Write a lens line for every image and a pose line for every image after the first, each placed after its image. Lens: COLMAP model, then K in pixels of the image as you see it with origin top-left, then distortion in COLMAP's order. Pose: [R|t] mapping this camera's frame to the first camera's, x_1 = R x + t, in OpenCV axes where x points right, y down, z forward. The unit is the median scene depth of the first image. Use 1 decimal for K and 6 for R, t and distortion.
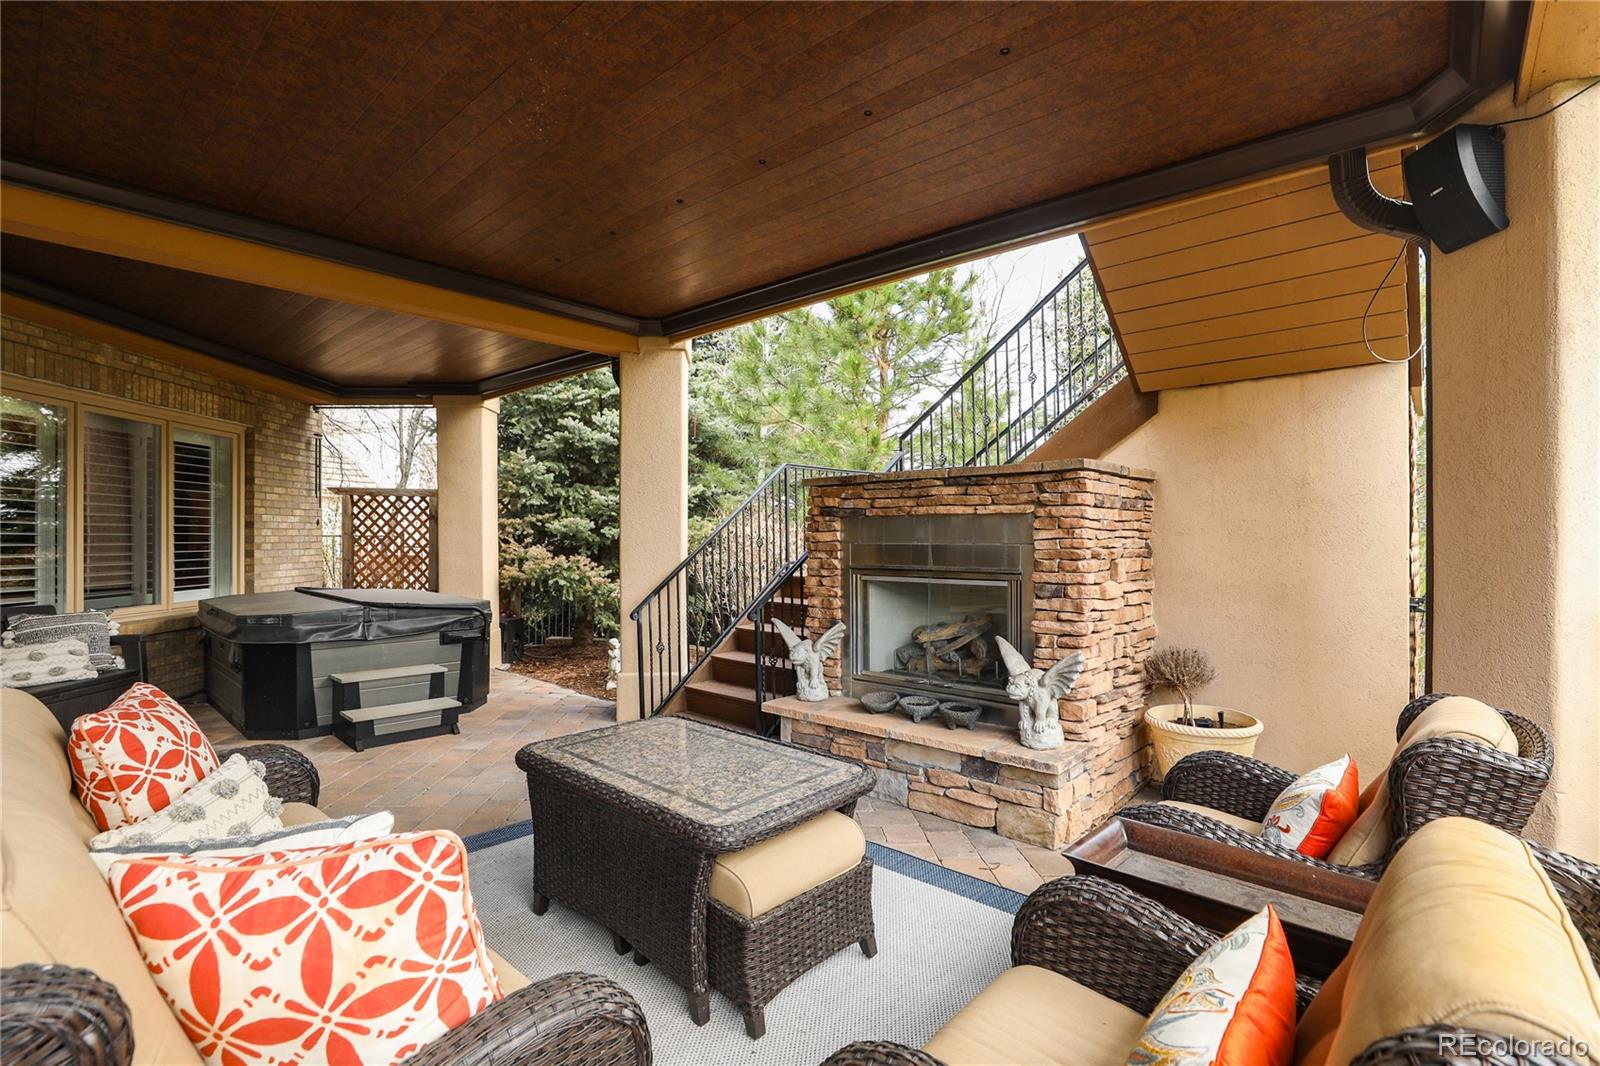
lens RADIAL K [[735.4, 0, 800.0], [0, 735.4, 533.0], [0, 0, 1]] dist [-0.039954, 0.012225]
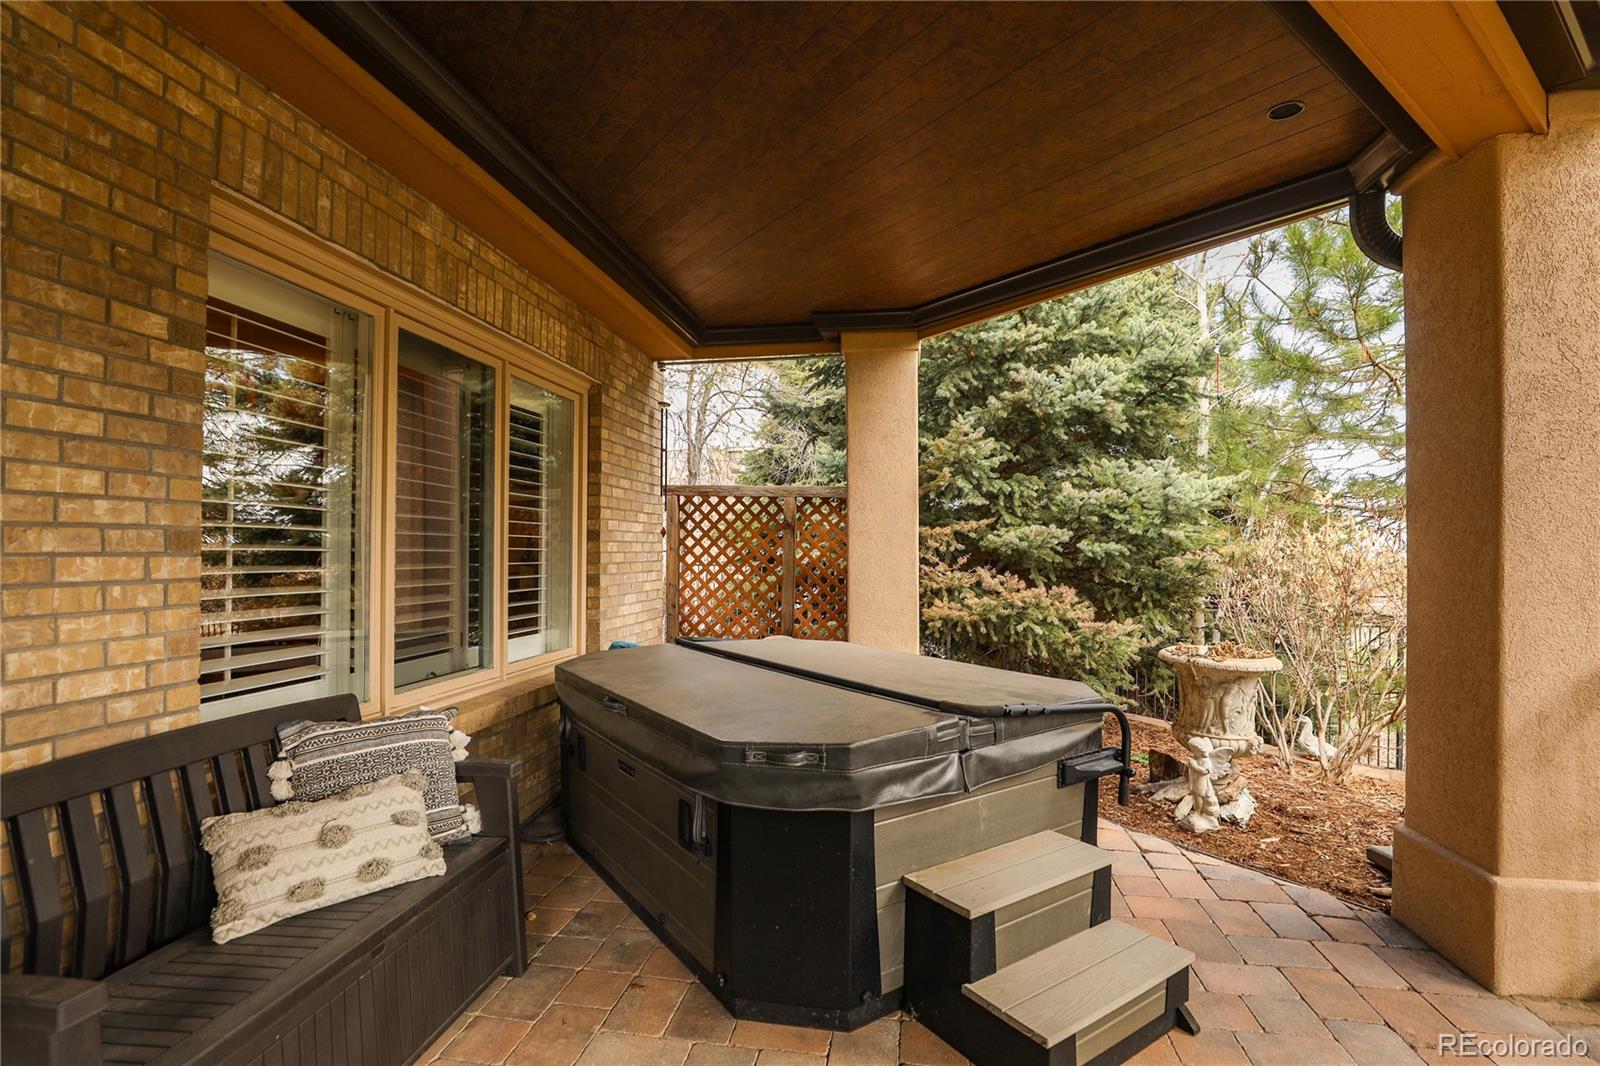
lens RADIAL K [[735.4, 0, 800.0], [0, 735.4, 533.0], [0, 0, 1]] dist [-0.039954, 0.012225]
pose [[0.977936, -0.001868, -0.208897, -0.581741], [-0.002232, 0.999810, -0.019389, -0.001637], [0.208893, 0.019428, 0.977745, 0.520680]]
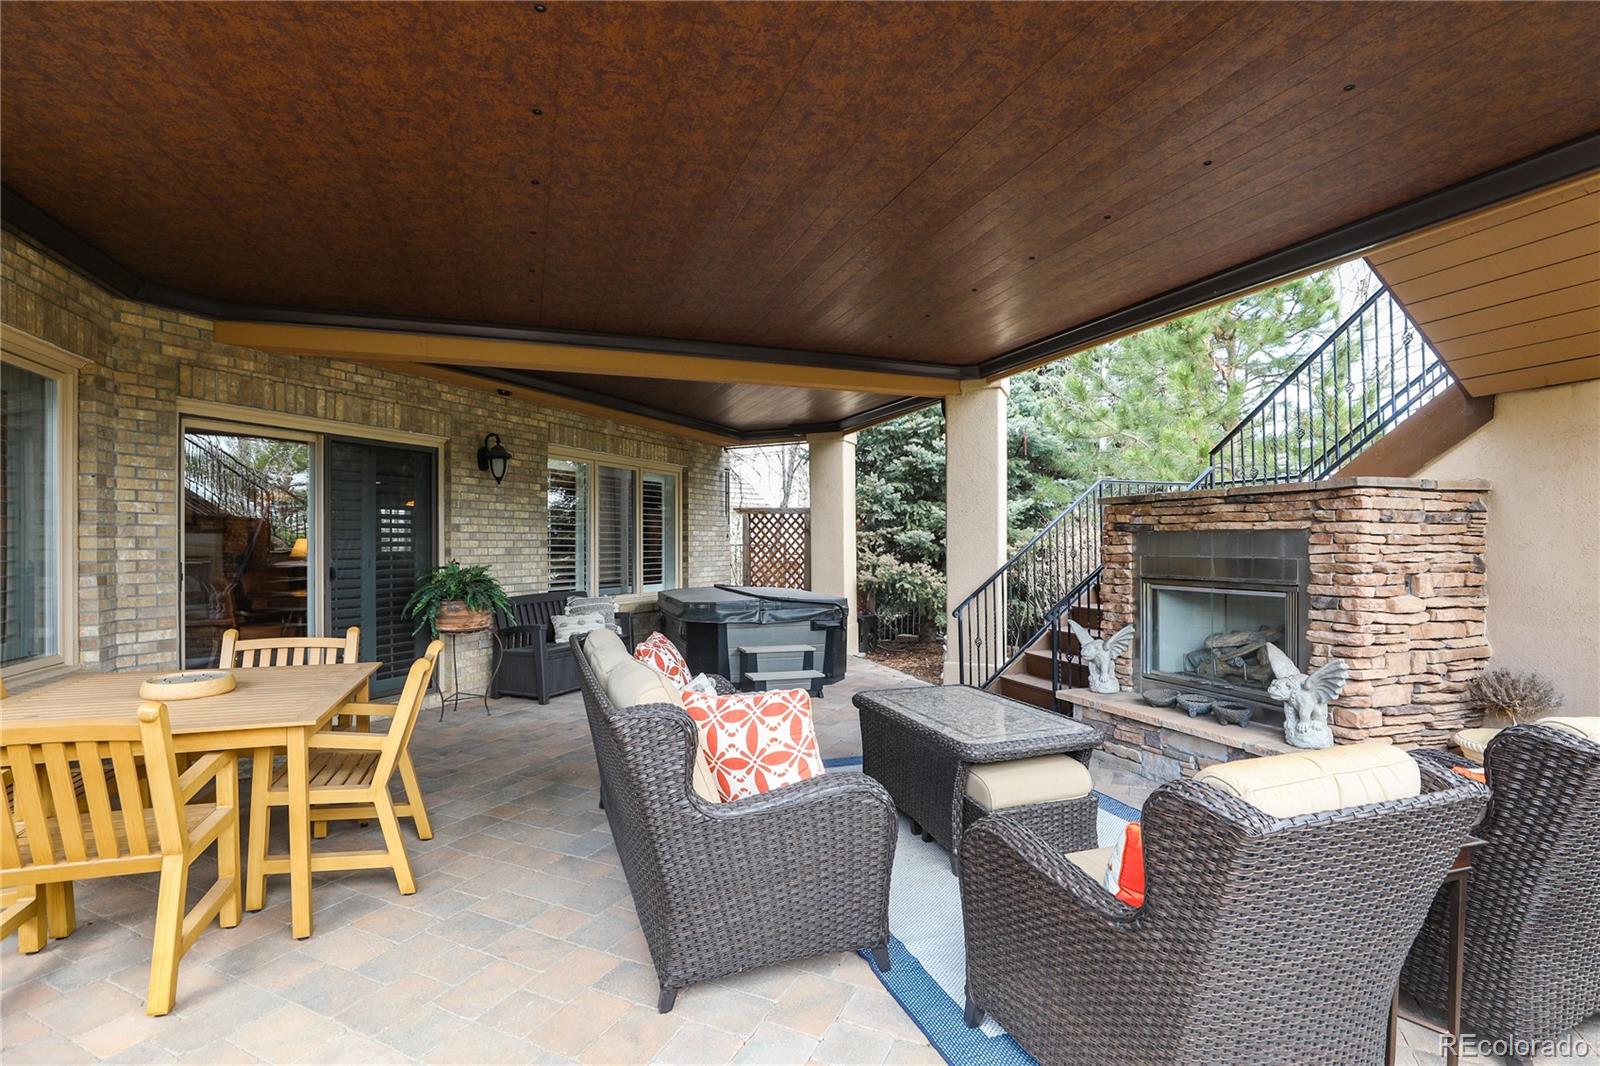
lens RADIAL K [[755.5, 0, 785.2], [0, 755.5, 534.8], [0, 0, 1]] dist [-0.016320, 0.000719]
pose [[0.877629, -0.006001, -0.479303, 0.123055], [0.003070, 0.999971, -0.006898, -0.009661], [0.479331, 0.004582, 0.877622, -0.225504]]
